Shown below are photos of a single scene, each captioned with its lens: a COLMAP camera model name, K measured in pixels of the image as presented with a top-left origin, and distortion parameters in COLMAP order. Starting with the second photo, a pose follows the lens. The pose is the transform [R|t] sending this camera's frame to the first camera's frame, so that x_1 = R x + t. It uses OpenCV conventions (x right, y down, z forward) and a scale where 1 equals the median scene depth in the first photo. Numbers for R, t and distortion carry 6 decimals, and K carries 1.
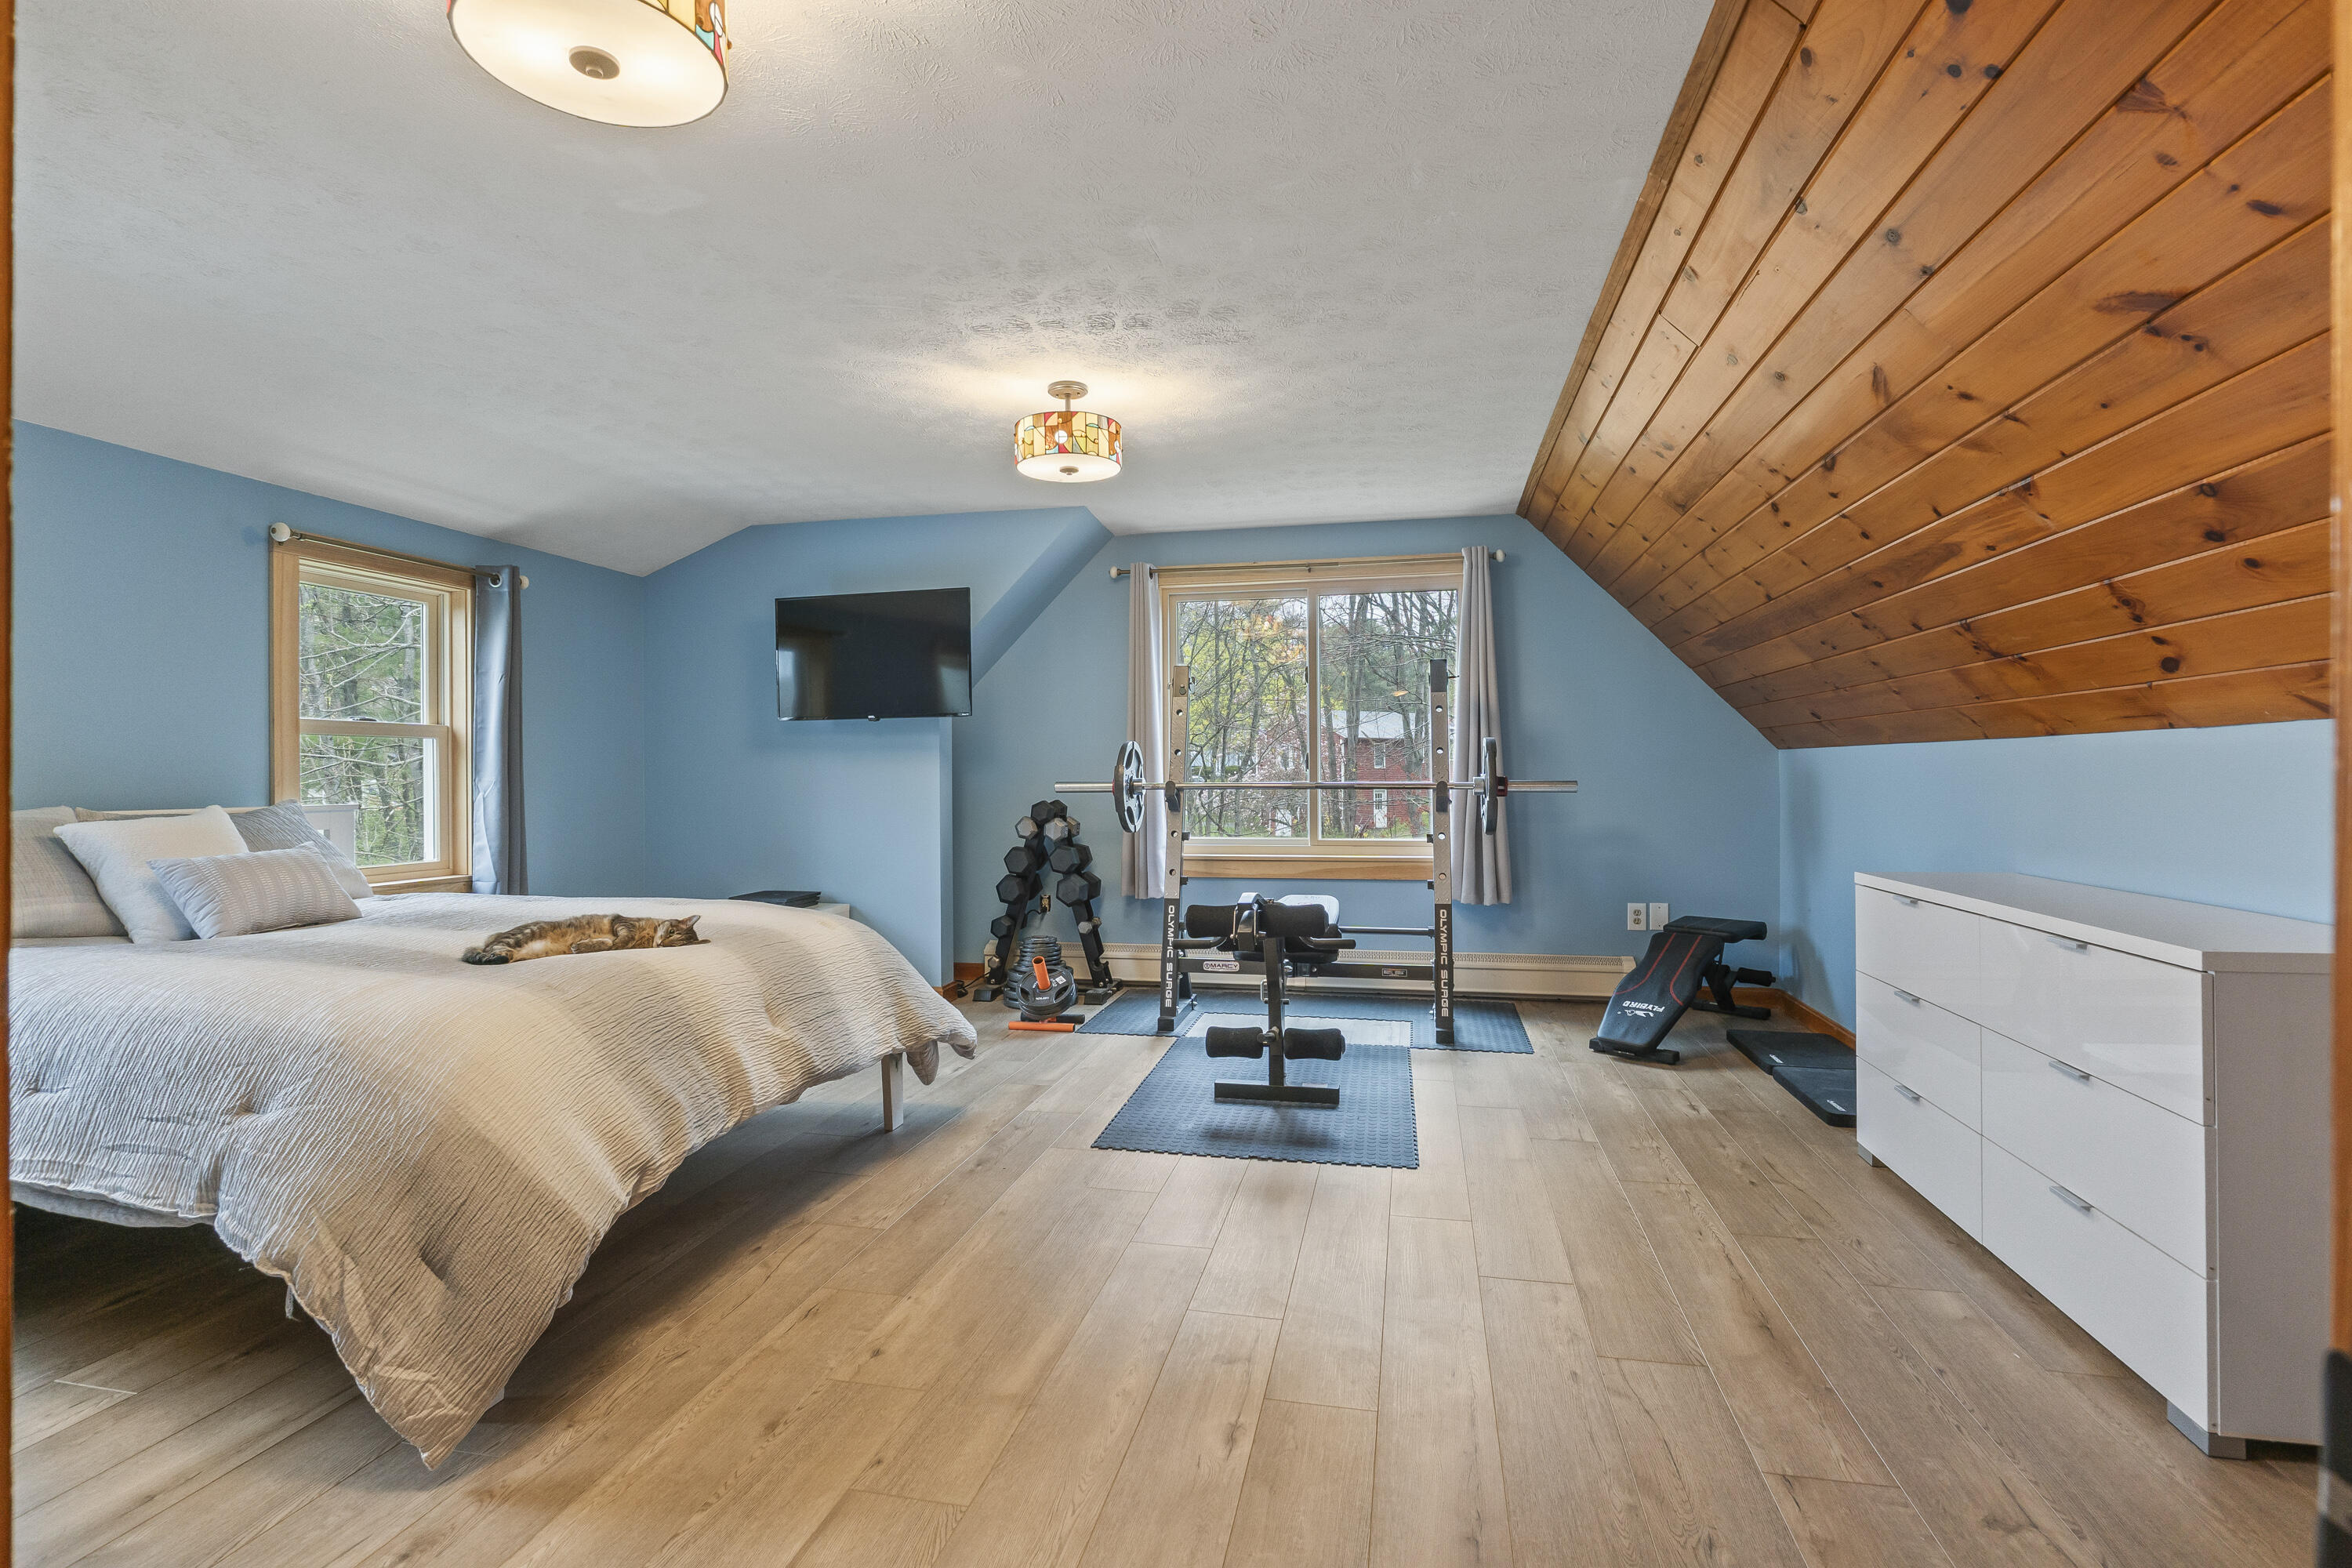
lens RADIAL K [[1157.4, 0, 1178.0], [0, 1157.4, 781.0], [0, 0, 1]] dist [-0.006217, 0.000820]
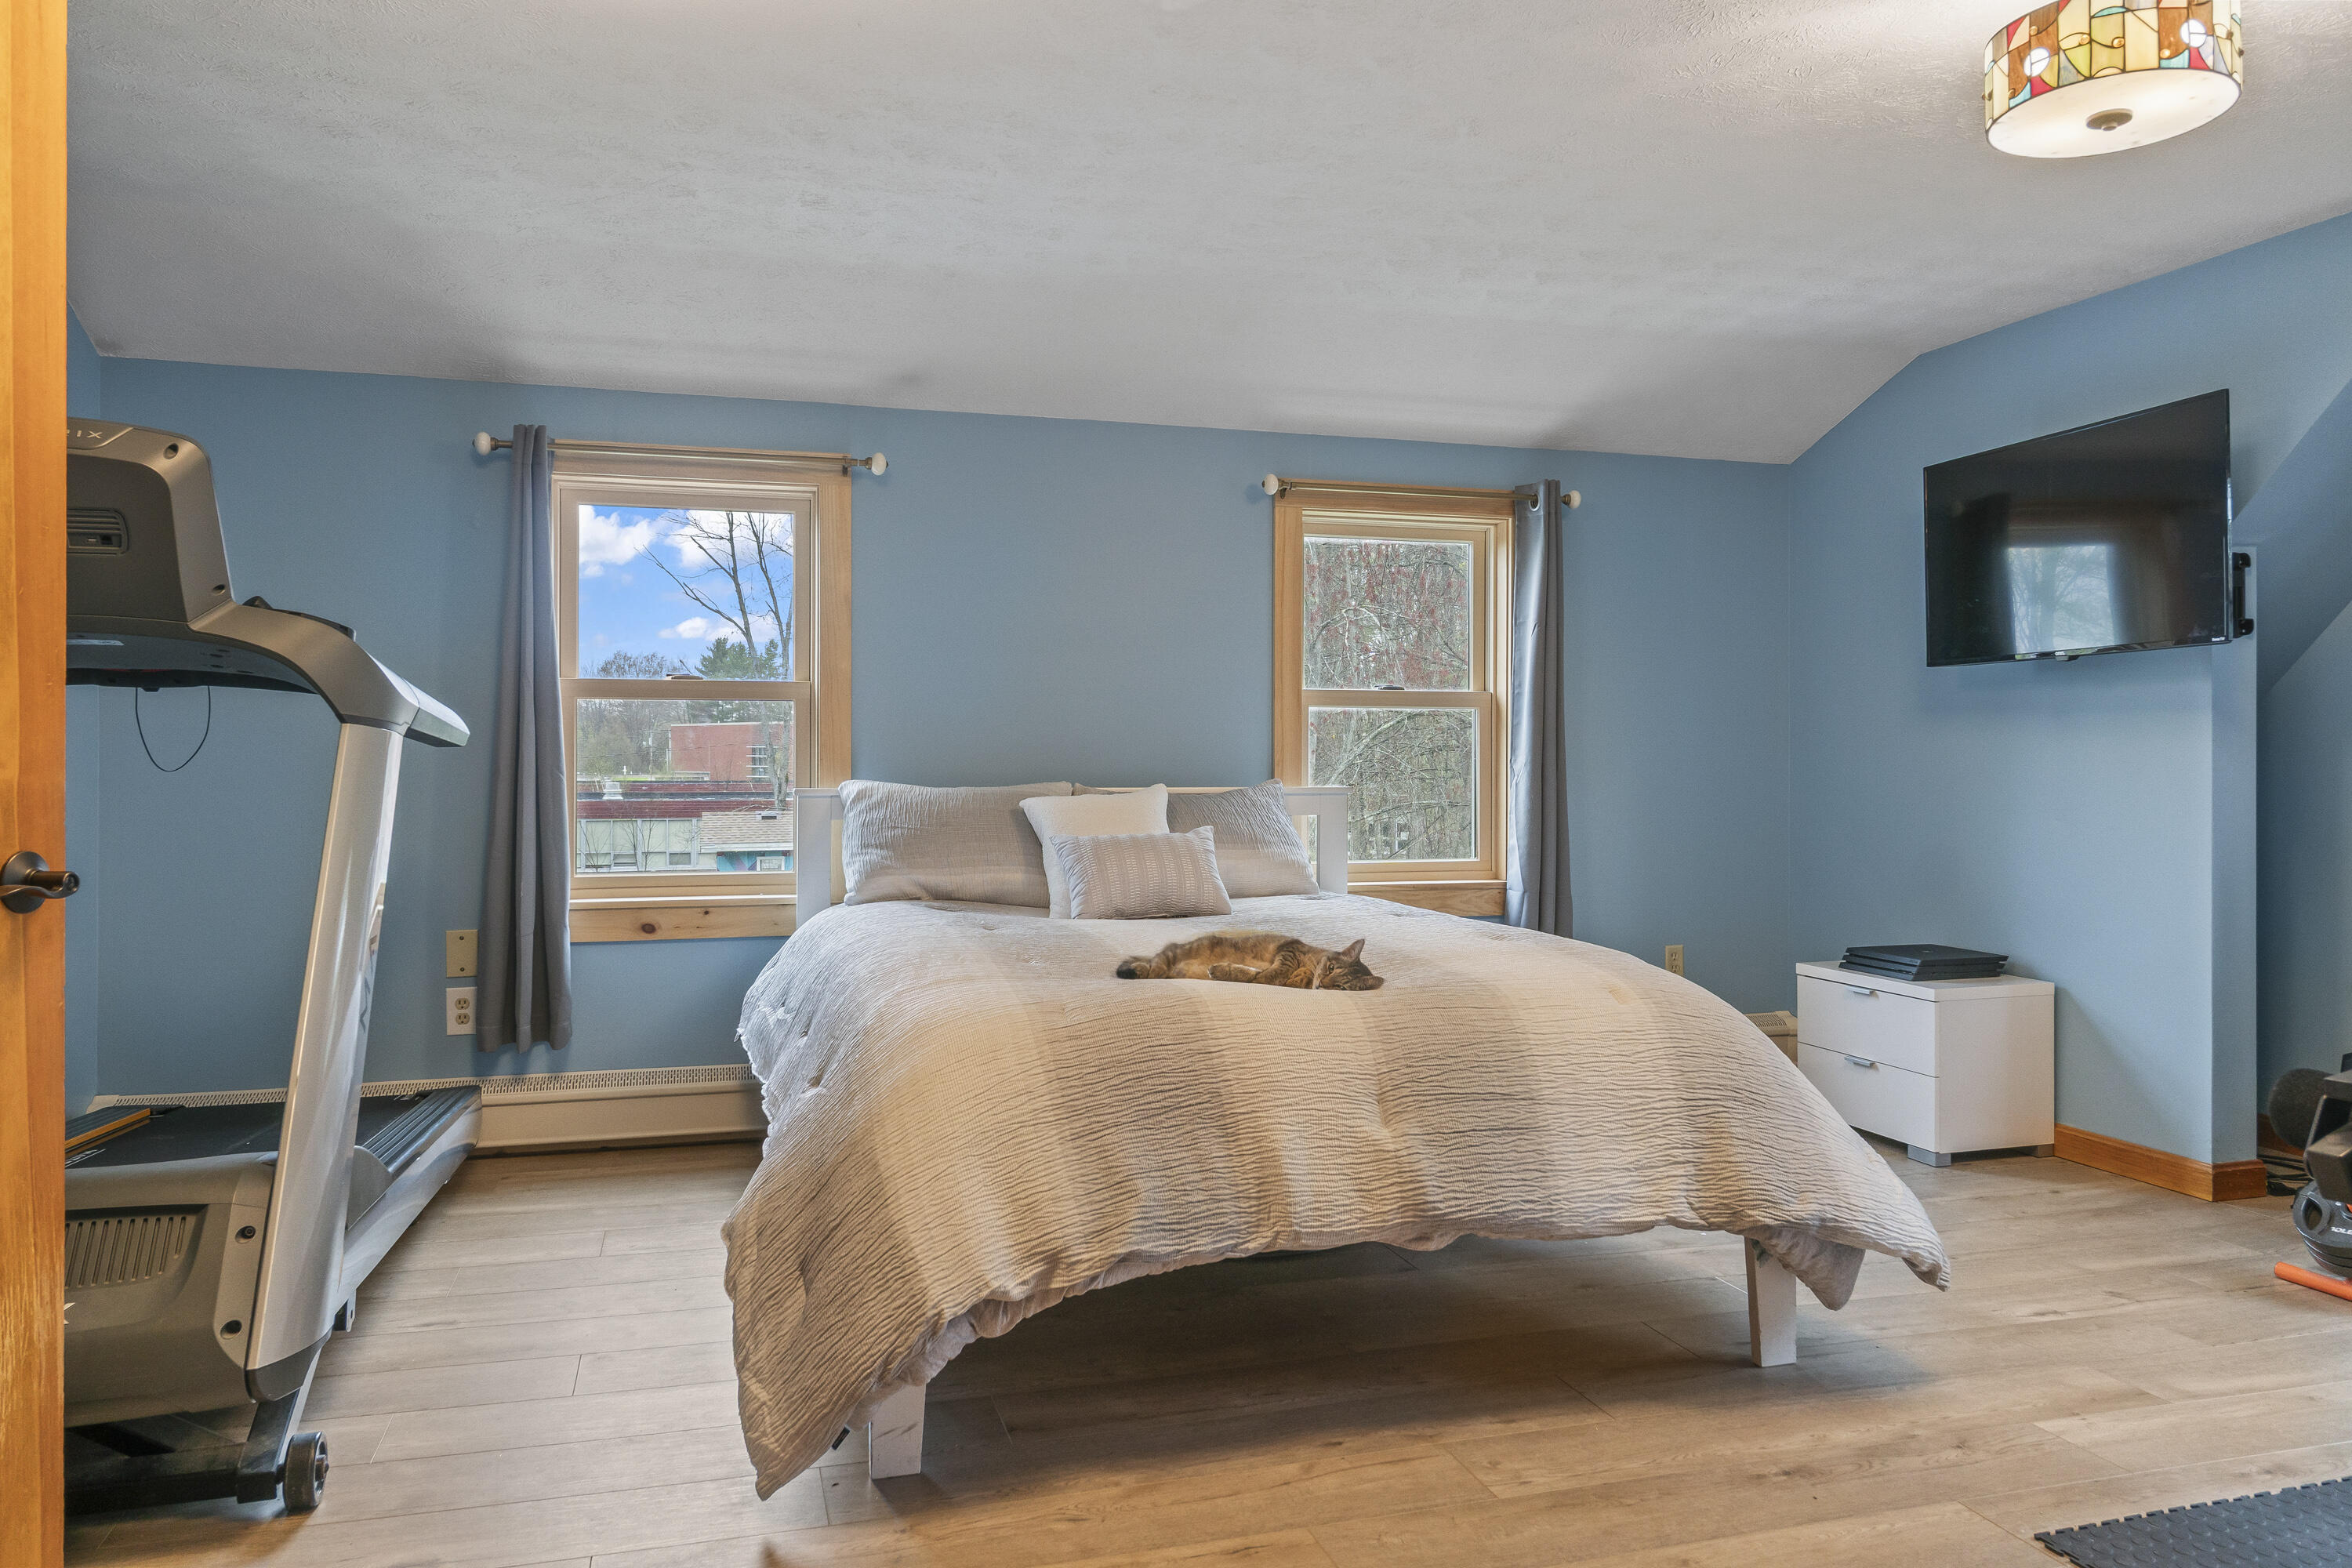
lens RADIAL K [[1639.5, 0, 1178.8], [0, 1639.5, 768.3], [0, 0, 1]] dist [0.002762, -0.004965]
pose [[0.455186, 0.011050, -0.890328, 0.362830], [-0.010598, 0.999919, 0.006991, -0.001206], [0.890333, 0.006253, 0.455266, 0.376084]]
